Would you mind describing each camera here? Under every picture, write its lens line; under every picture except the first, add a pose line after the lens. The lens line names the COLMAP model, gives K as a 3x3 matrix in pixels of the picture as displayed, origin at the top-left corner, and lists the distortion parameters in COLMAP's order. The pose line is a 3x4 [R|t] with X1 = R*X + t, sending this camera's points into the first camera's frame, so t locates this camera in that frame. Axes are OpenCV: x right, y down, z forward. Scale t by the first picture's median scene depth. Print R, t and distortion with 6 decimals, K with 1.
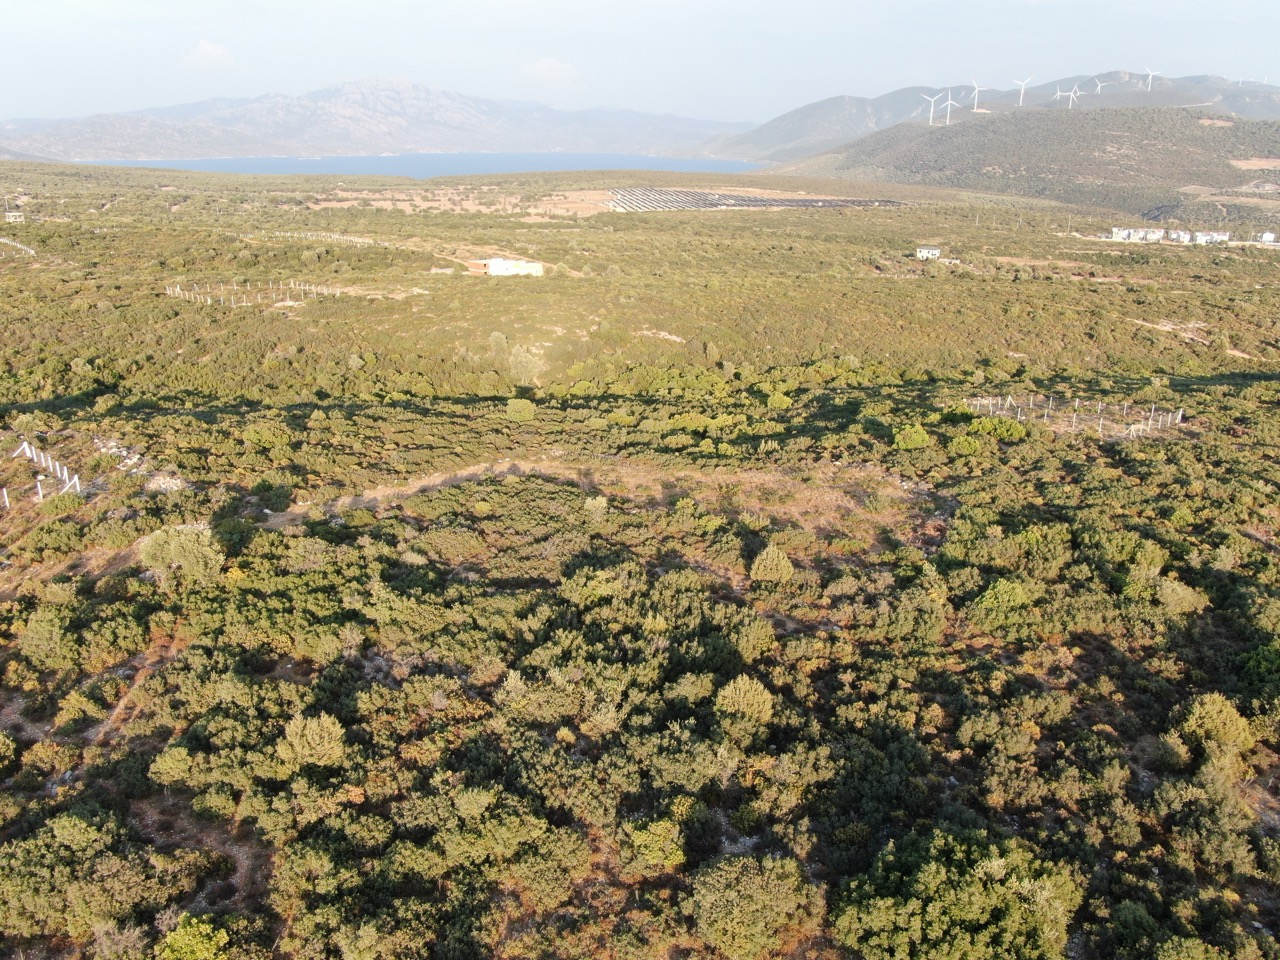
lens RADIAL K [[1019.1, 0, 643.6], [0, 1019.1, 478.4], [0, 0, 1]] dist [-0.024480, 0.012760]
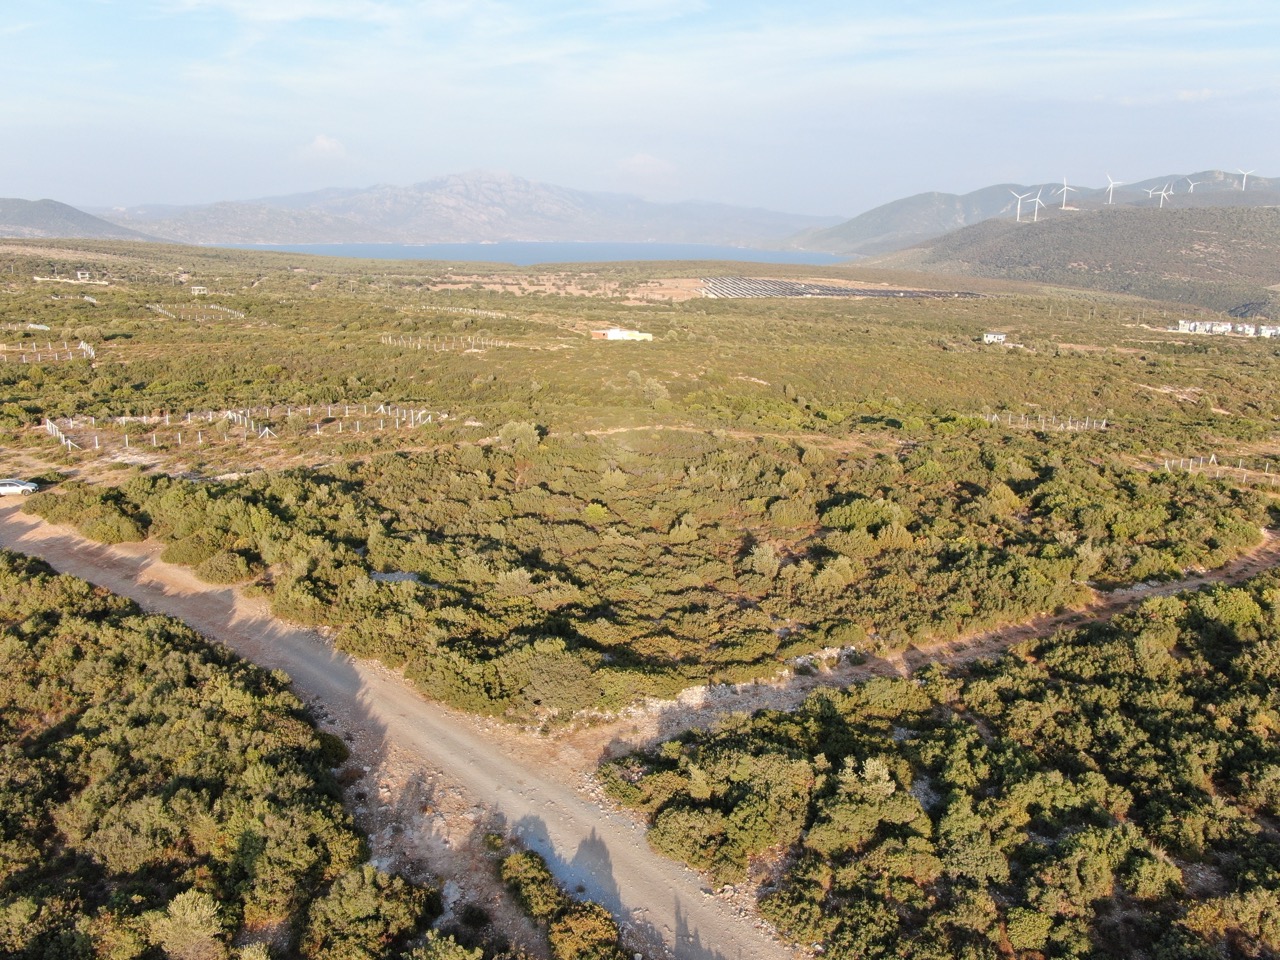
lens RADIAL K [[1019.1, 0, 643.6], [0, 1019.1, 478.4], [0, 0, 1]] dist [-0.024480, 0.012760]
pose [[0.996272, 0.031713, -0.080226, -0.028800], [-0.038292, 0.995908, -0.081854, 0.226275], [0.077301, 0.084621, 0.993410, -0.713555]]
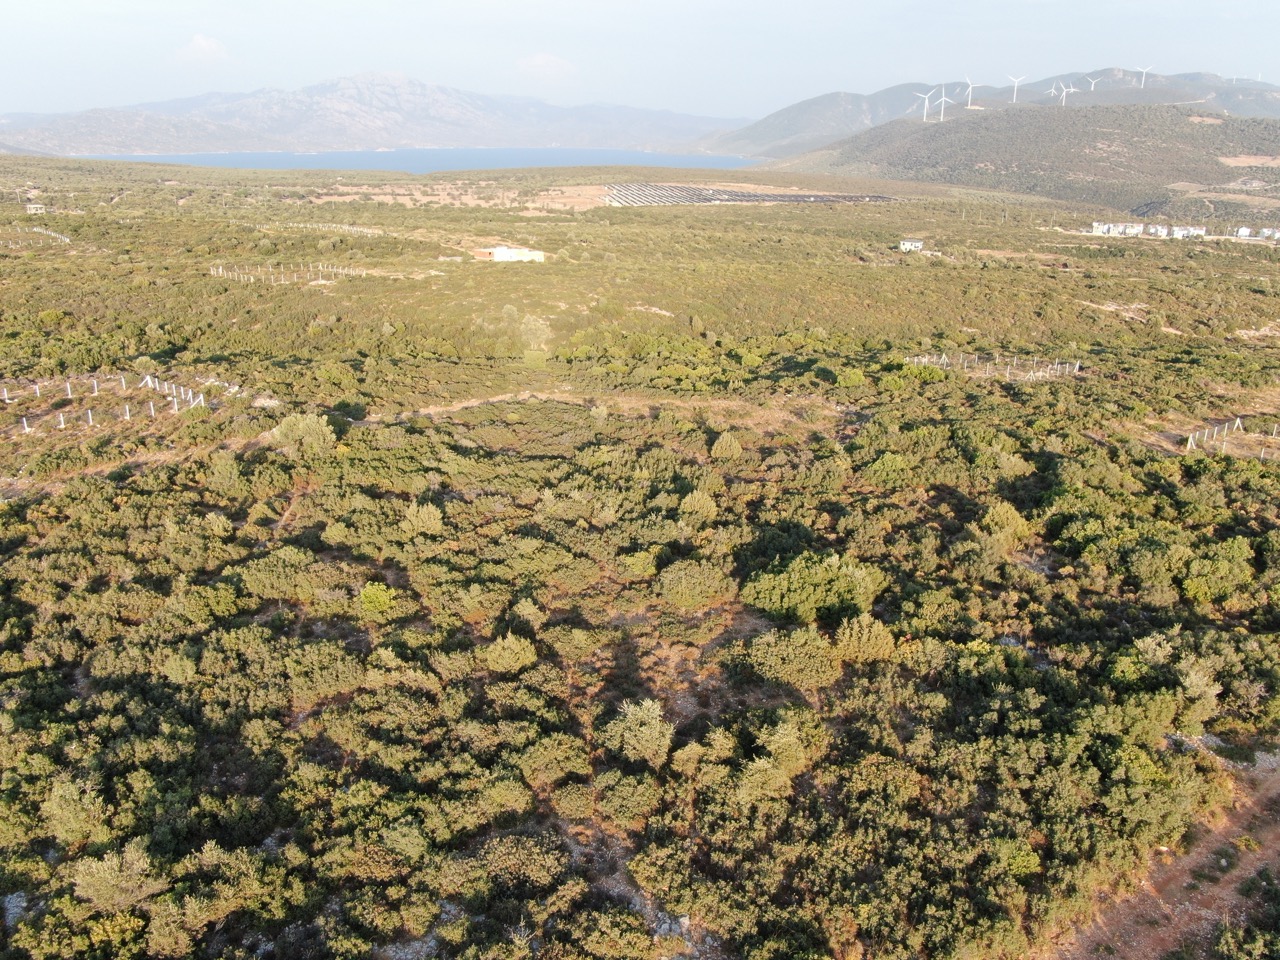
lens RADIAL K [[1019.1, 0, 643.6], [0, 1019.1, 478.4], [0, 0, 1]] dist [-0.024480, 0.012760]
pose [[0.999990, 0.000845, 0.004343, 0.005361], [-0.000861, 0.999993, 0.003708, 0.093412], [-0.004339, -0.003711, 0.999984, -0.293839]]
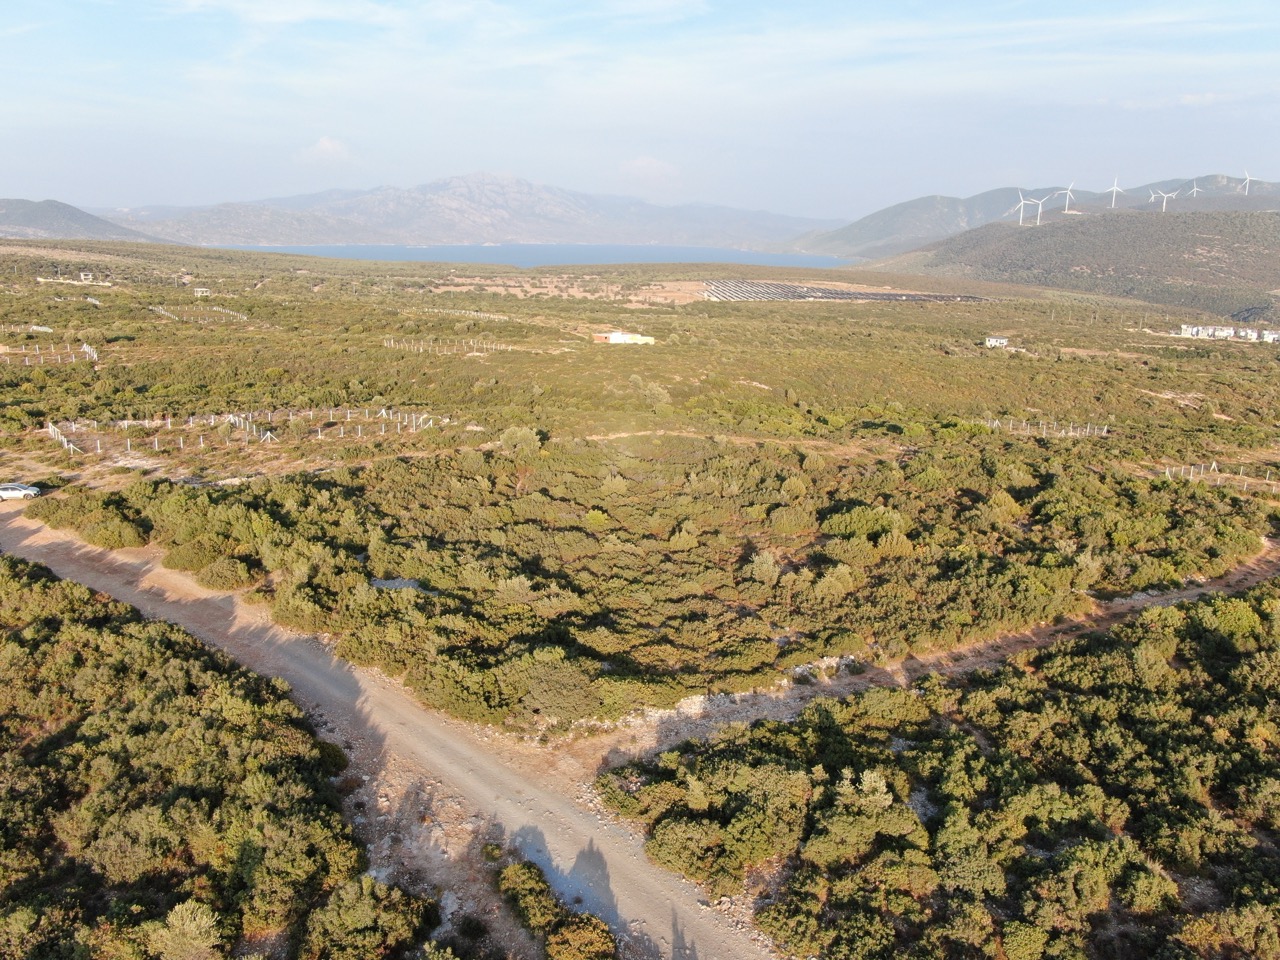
lens RADIAL K [[1019.1, 0, 643.6], [0, 1019.1, 478.4], [0, 0, 1]] dist [-0.024480, 0.012760]
pose [[0.996010, 0.035001, -0.082086, -0.027441], [-0.041910, 0.995583, -0.084016, 0.221630], [0.078783, 0.087121, 0.993078, -0.715514]]
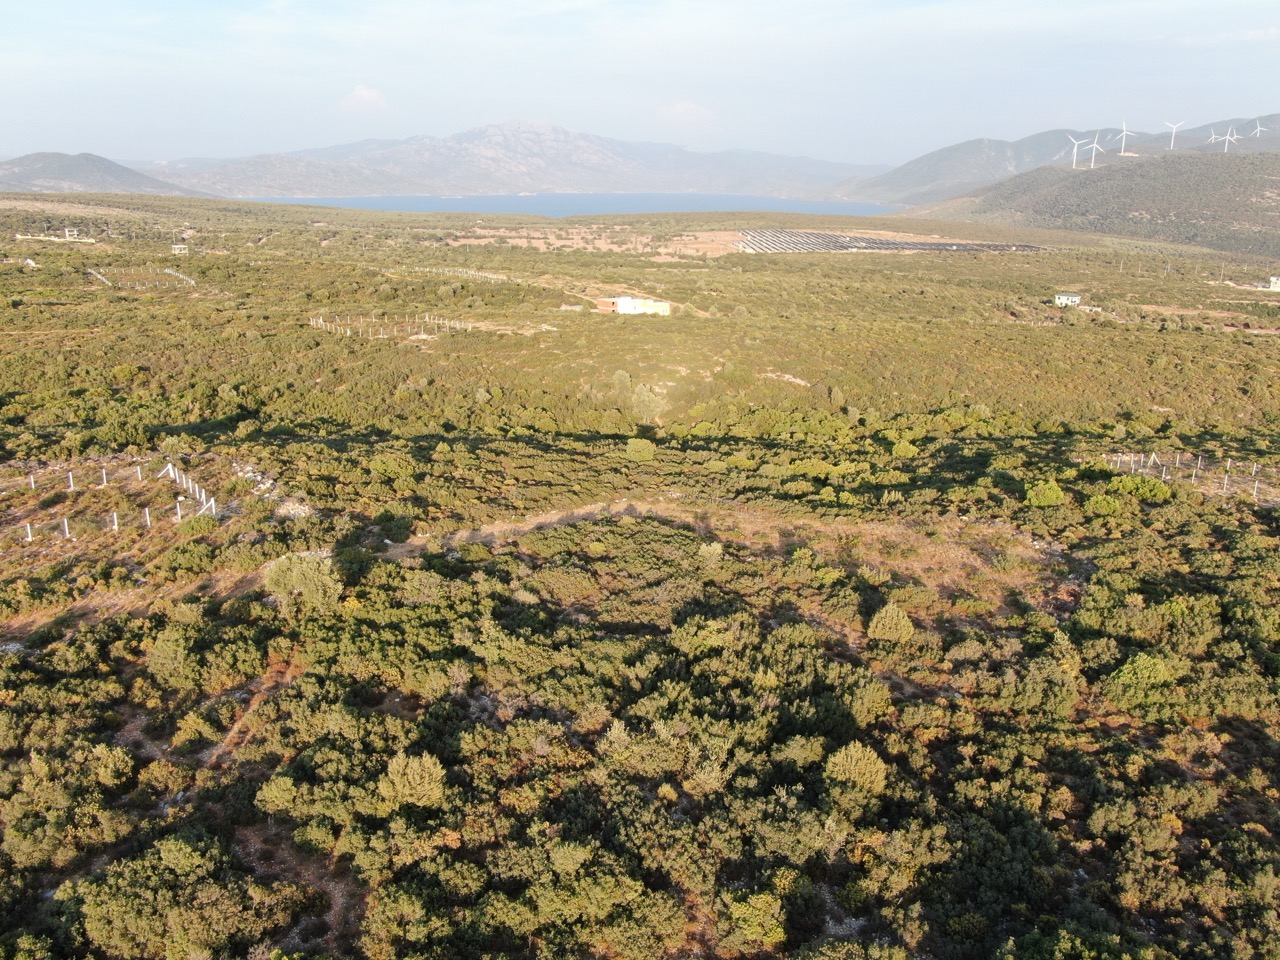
lens RADIAL K [[1019.1, 0, 643.6], [0, 1019.1, 478.4], [0, 0, 1]] dist [-0.024480, 0.012760]
pose [[0.992253, 0.039806, -0.117680, 0.001590], [-0.044175, 0.998419, -0.034753, -0.006011], [0.116111, 0.039682, 0.992443, 0.013042]]
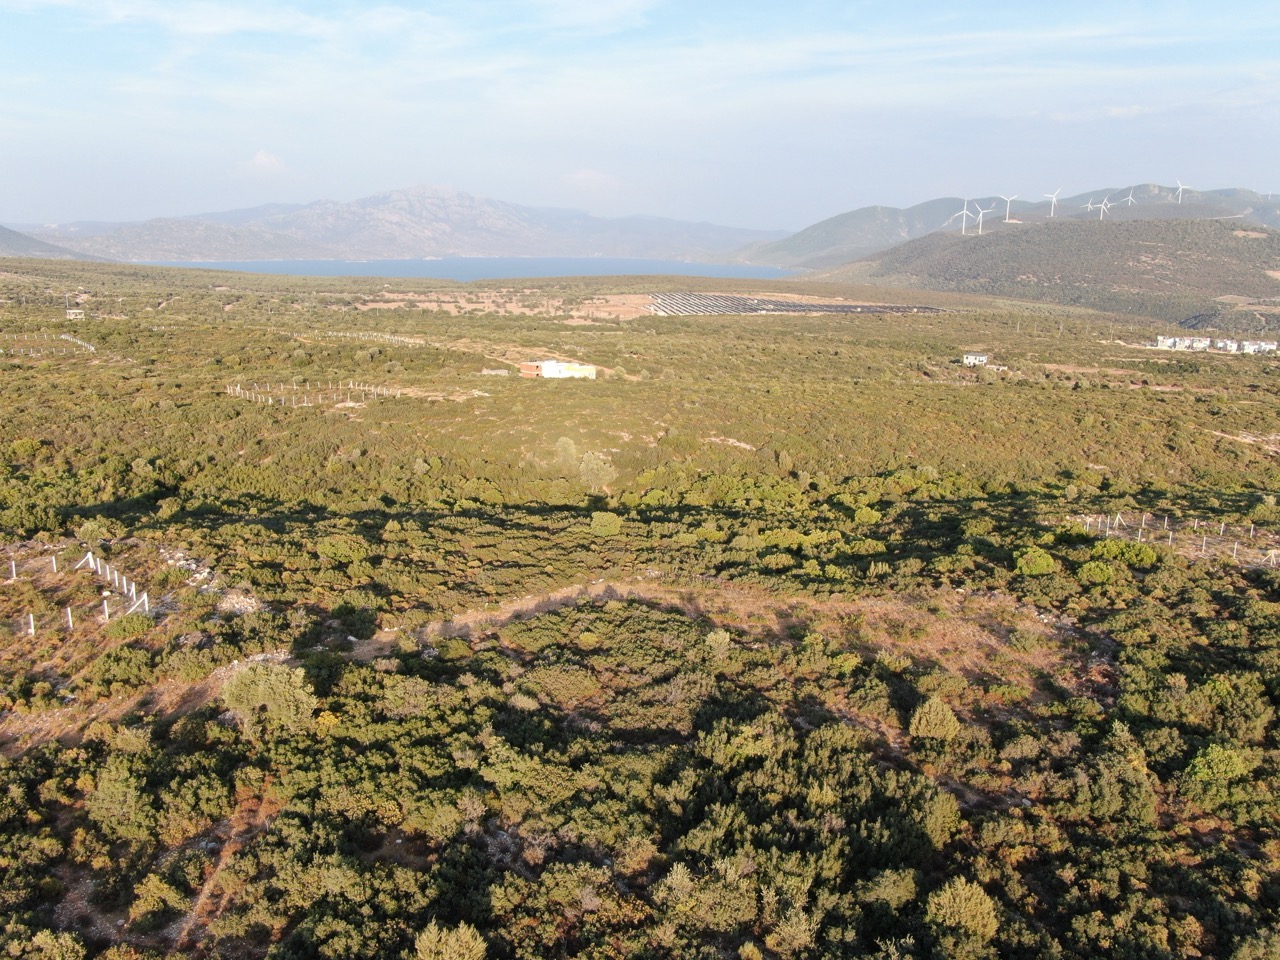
lens RADIAL K [[1019.1, 0, 643.6], [0, 1019.1, 478.4], [0, 0, 1]] dist [-0.024480, 0.012760]
pose [[0.999392, 0.014869, -0.031531, -0.075007], [-0.017869, 0.995114, -0.097104, -0.023689], [0.029933, 0.097608, 0.994775, 0.080859]]
